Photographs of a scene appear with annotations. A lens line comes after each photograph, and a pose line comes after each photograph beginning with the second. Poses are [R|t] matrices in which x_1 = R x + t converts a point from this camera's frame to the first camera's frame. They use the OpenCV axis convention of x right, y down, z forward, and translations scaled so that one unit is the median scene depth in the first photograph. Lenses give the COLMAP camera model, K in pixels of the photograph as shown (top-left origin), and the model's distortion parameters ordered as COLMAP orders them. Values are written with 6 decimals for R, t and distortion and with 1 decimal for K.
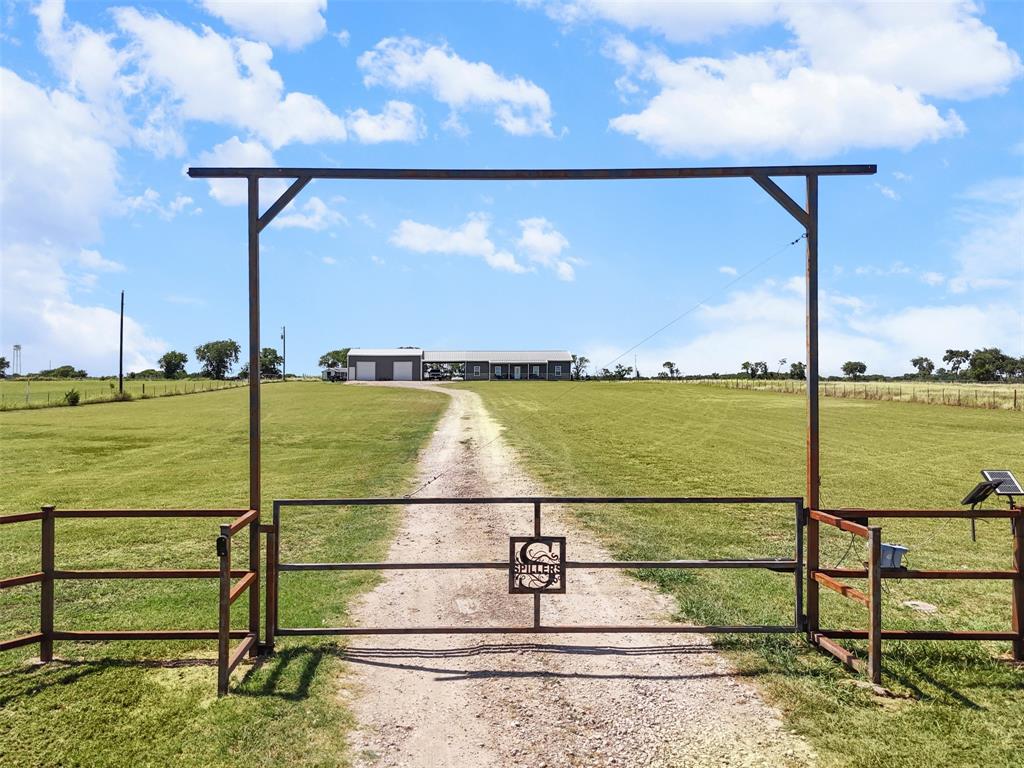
lens RADIAL K [[753.0, 0, 512.0], [0, 753.0, 384.0], [0, 0, 1]] dist [0.059409, -0.046861]
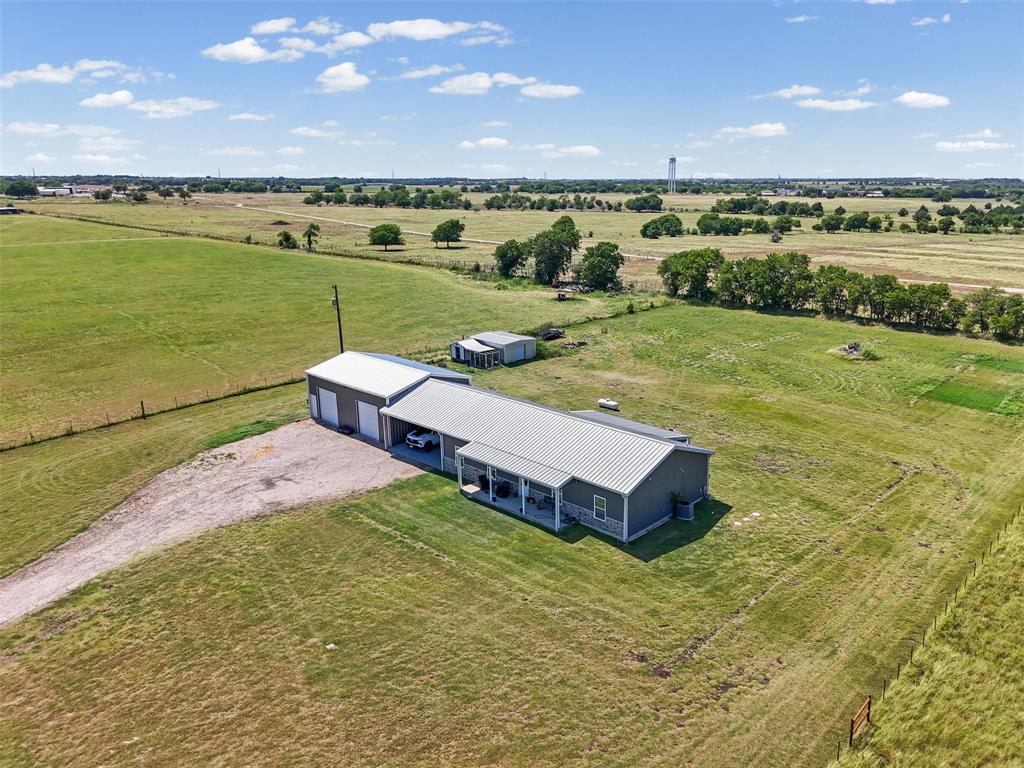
lens RADIAL K [[758.9, 0, 542.8], [0, 758.9, 383.4], [0, 0, 1]] dist [0.060651, -0.052189]
pose [[0.685411, 0.201435, -0.699739, 0.290218], [-0.018452, 0.965471, 0.259857, -0.177632], [0.727922, -0.165197, 0.665462, 0.744895]]
